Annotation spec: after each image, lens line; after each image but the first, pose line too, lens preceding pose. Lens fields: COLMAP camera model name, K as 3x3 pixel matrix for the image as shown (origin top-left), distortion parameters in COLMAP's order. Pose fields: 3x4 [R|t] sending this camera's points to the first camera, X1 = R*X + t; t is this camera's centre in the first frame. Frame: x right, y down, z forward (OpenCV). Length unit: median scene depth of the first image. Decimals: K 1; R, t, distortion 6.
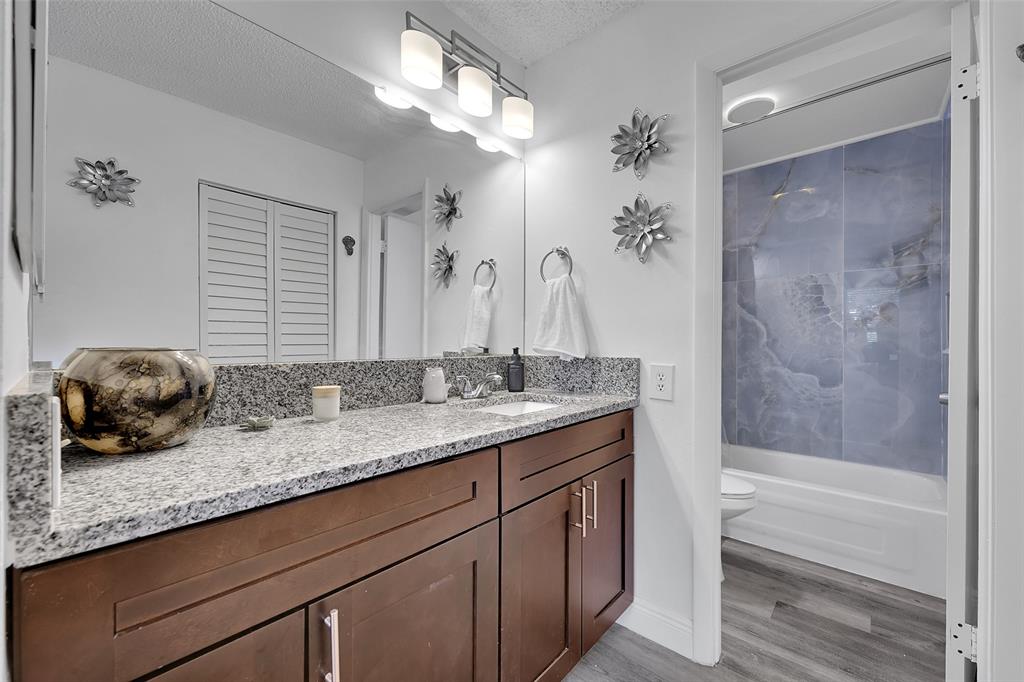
lens RADIAL K [[409.4, 0, 512.1], [0, 409.4, 340.7], [0, 0, 1]] dist [-0.002296, 0.001930]
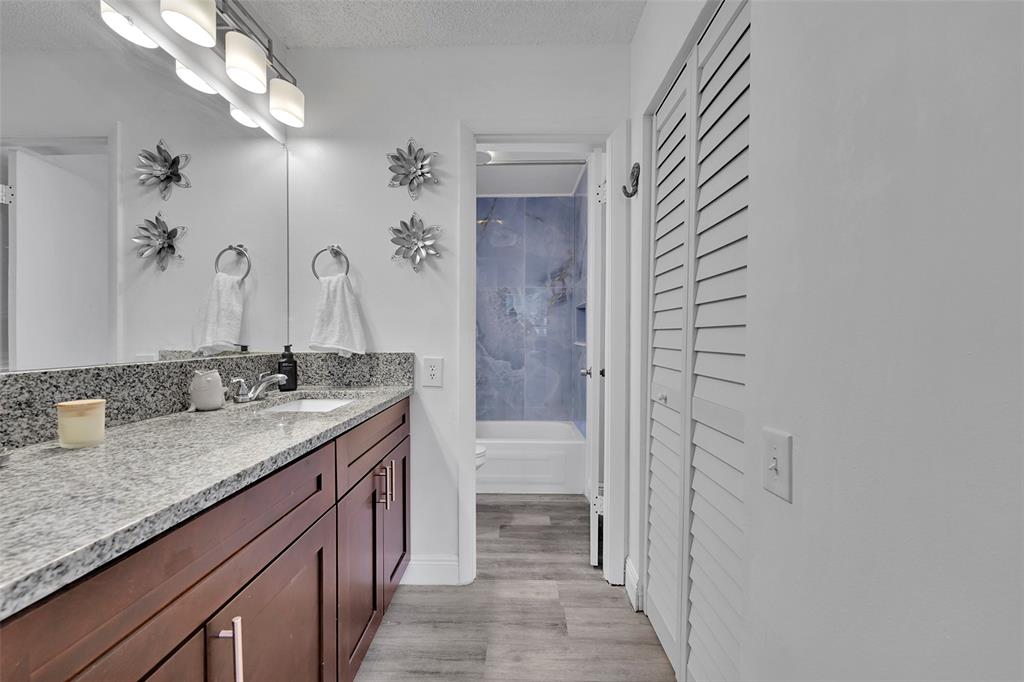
lens RADIAL K [[409.4, 0, 509.9], [0, 409.4, 338.4], [0, 0, 1]] dist [-0.002296, 0.001930]
pose [[0.761616, -0.003490, 0.648019, -0.240946], [-0.004879, 0.999926, 0.011119, -0.013284], [-0.648010, -0.011630, 0.761543, -0.073831]]
